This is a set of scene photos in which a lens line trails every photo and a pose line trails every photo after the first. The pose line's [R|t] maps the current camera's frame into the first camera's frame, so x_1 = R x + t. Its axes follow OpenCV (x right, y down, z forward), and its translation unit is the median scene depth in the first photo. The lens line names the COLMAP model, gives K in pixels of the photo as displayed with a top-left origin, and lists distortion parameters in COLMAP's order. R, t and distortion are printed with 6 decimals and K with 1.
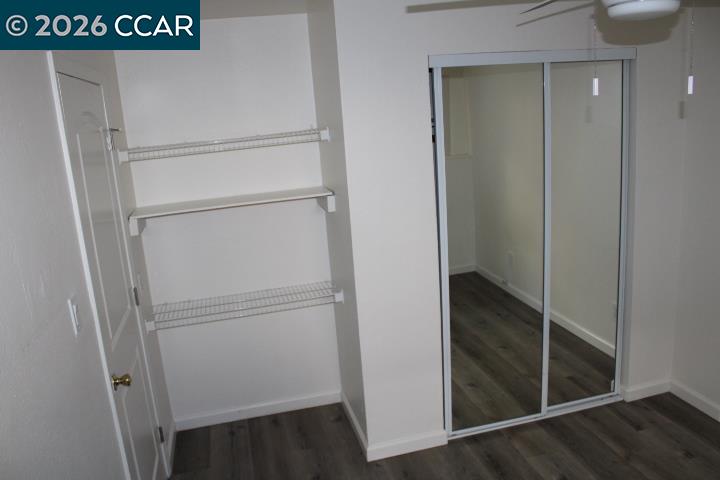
lens RADIAL K [[597.1, 0, 360.0], [0, 597.1, 240.0], [0, 0, 1]] dist [-0.157771, 0.152600]
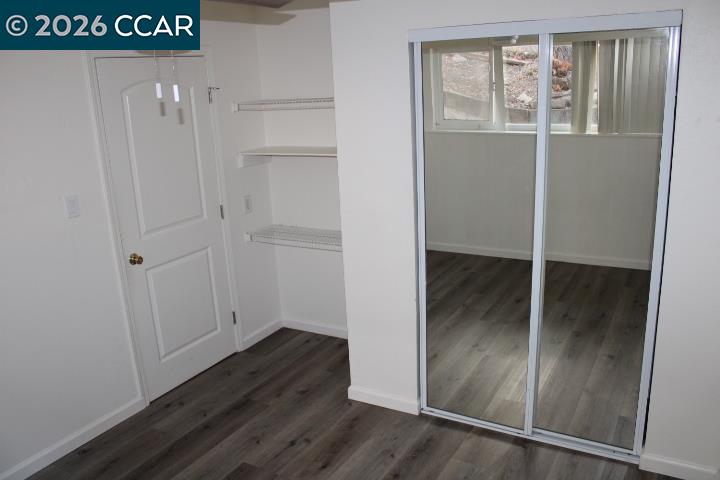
lens RADIAL K [[597.1, 0, 360.0], [0, 597.1, 240.0], [0, 0, 1]] dist [-0.157771, 0.152600]
pose [[0.723411, 0.223734, -0.653161, 0.691890], [-0.159966, 0.974610, 0.156673, -0.095518], [0.671630, -0.008855, 0.740834, 0.179415]]
